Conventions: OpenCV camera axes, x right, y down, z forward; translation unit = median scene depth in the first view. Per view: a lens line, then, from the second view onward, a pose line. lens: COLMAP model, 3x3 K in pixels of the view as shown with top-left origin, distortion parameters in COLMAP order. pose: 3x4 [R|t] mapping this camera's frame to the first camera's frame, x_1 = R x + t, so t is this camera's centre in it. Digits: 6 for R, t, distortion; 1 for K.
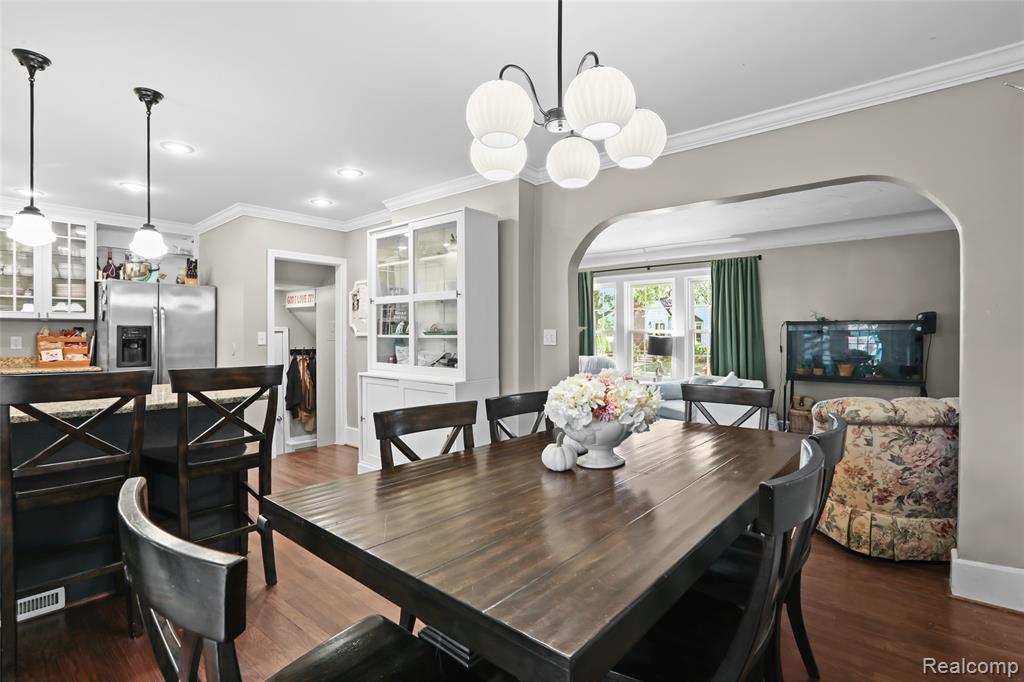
lens RADIAL K [[491.3, 0, 514.5], [0, 491.3, 341.1], [0, 0, 1]] dist [-0.032923, 0.011059]
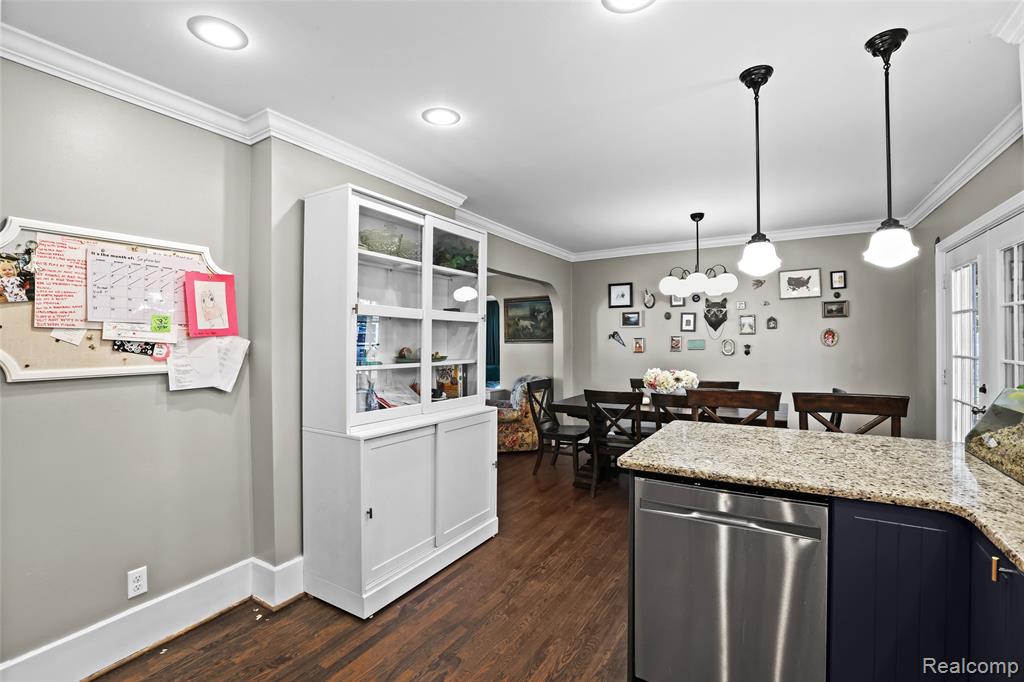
lens RADIAL K [[466.4, 0, 519.6], [0, 466.4, 340.8], [0, 0, 1]] dist [-0.048389, 0.004446]
pose [[-0.202366, 0.001610, 0.979309, -0.754966], [0.011188, 0.999937, 0.000668, -0.037306], [-0.979246, 0.011092, -0.202372, 0.800801]]
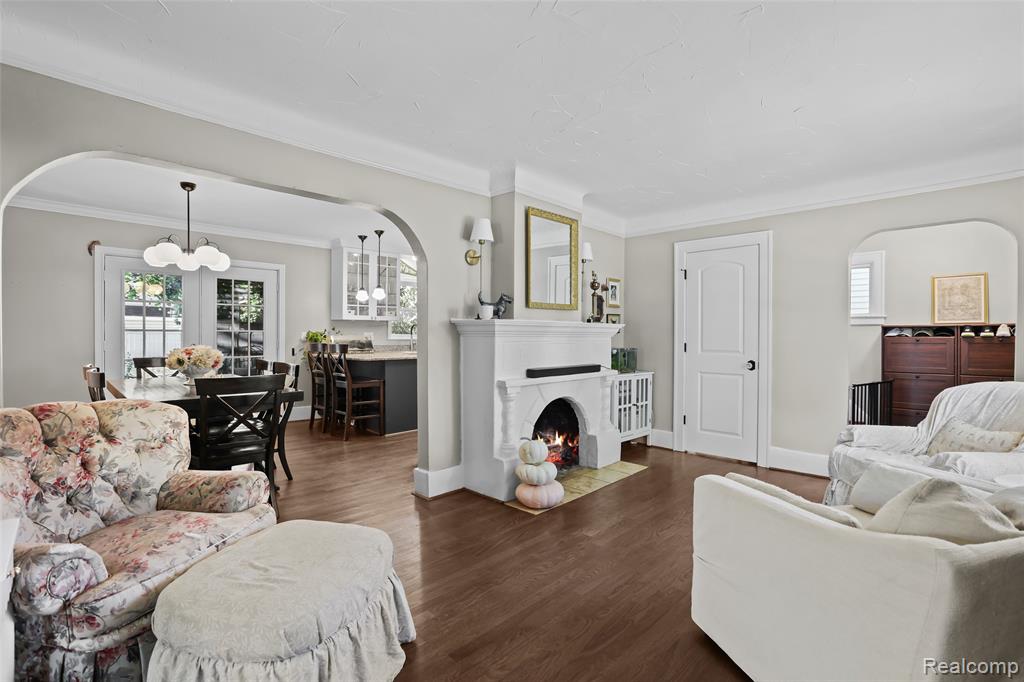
lens RADIAL K [[466.4, 0, 508.6], [0, 466.4, 337.8], [0, 0, 1]] dist [-0.048389, 0.004446]
pose [[-0.048626, 0.007488, -0.998789, 0.788387], [-0.009023, 0.999928, 0.007936, -0.003827], [0.998776, 0.009398, -0.048554, 0.913610]]
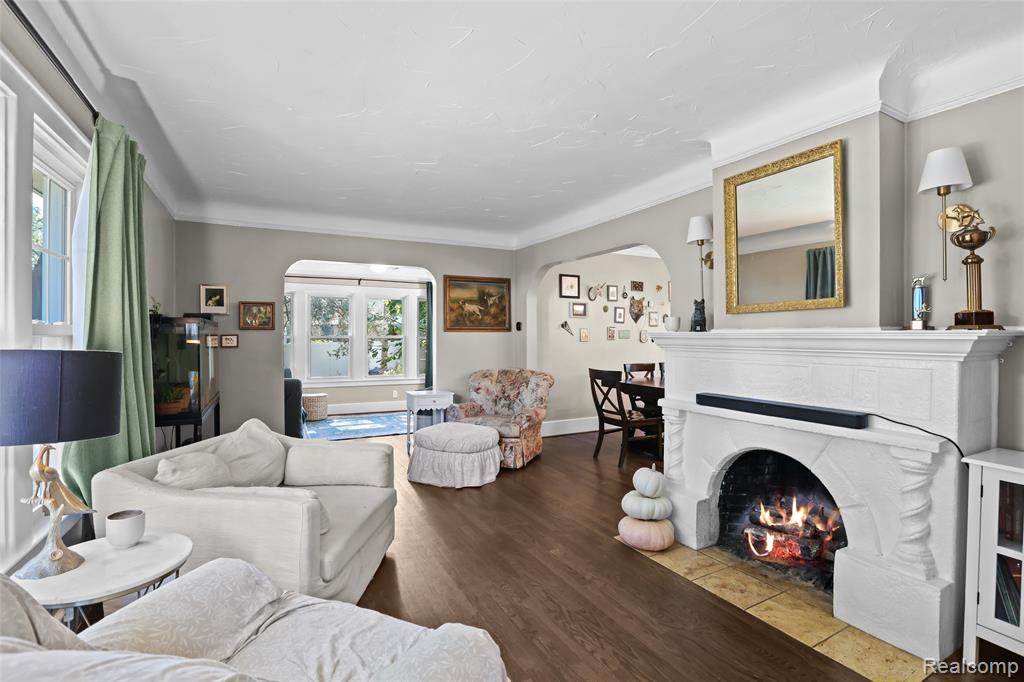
lens RADIAL K [[466.4, 0, 517.9], [0, 466.4, 337.1], [0, 0, 1]] dist [-0.048389, 0.004446]
pose [[-0.941928, 0.002558, 0.335805, 0.086819], [0.004487, 0.999978, 0.004968, -0.022429], [-0.335785, 0.006186, -0.941918, 1.518888]]
